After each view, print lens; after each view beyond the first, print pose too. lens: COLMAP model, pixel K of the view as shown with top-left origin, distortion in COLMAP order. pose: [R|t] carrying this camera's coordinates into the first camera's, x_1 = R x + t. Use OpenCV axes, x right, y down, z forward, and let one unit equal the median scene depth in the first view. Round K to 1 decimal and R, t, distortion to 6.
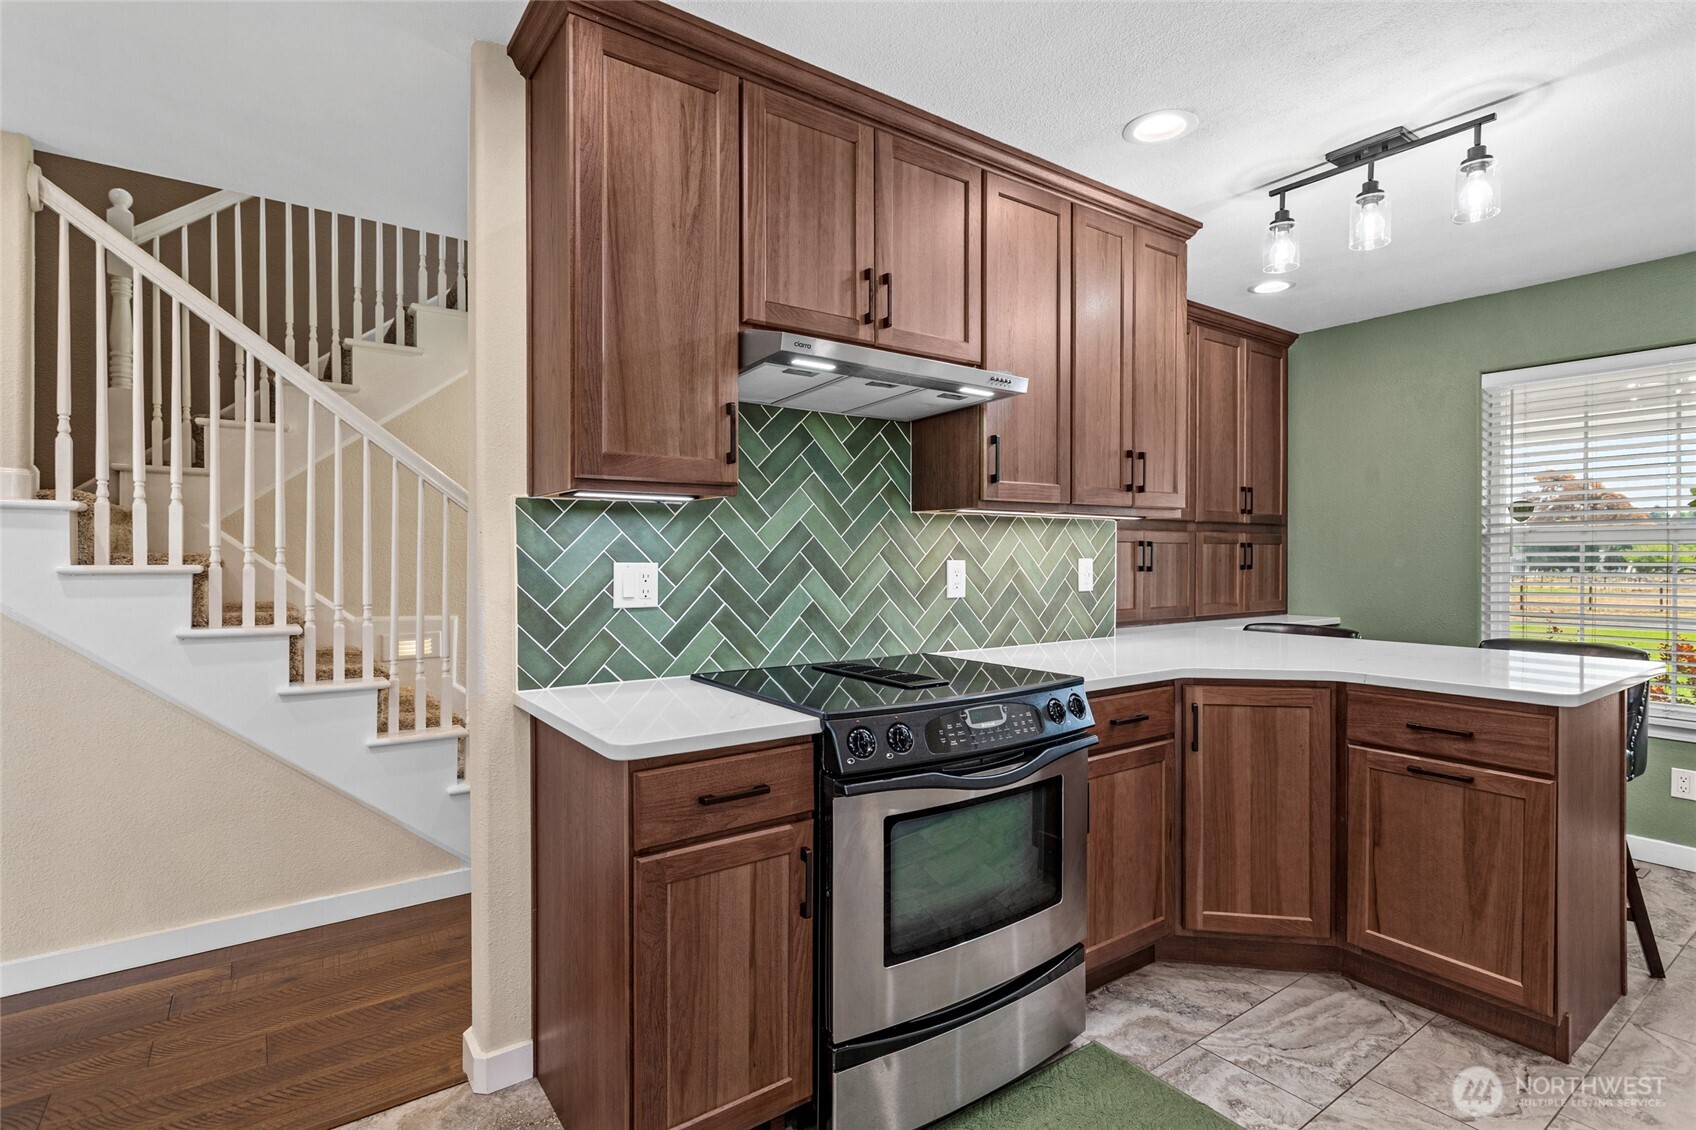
lens RADIAL K [[802.5, 0, 843.1], [0, 802.5, 558.1], [0, 0, 1]] dist [-0.000302, 0.001809]
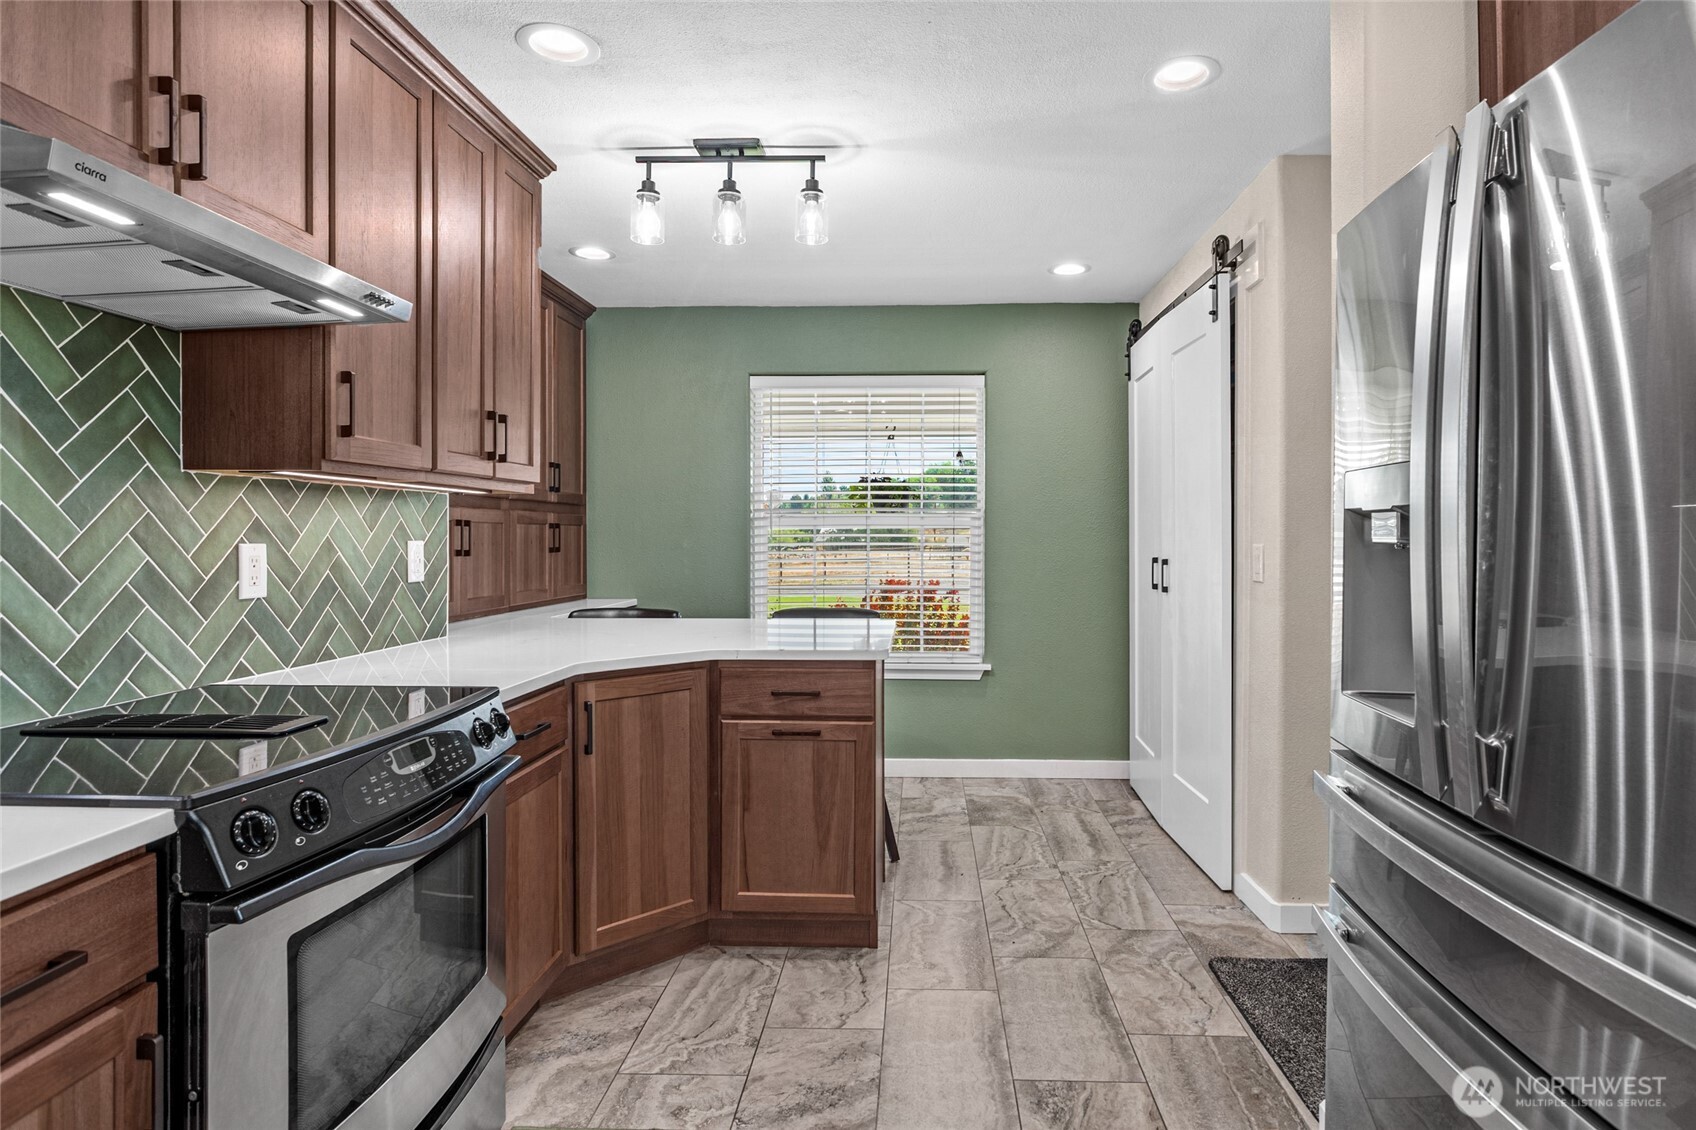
lens RADIAL K [[909.6, 0, 872.6], [0, 909.6, 542.9], [0, 0, 1]] dist [-0.012811, 0.007669]
pose [[0.618478, -0.005952, 0.785779, -0.164903], [0.003637, 0.999982, 0.004712, -0.000035], [-0.785794, -0.000056, 0.618489, 0.121818]]
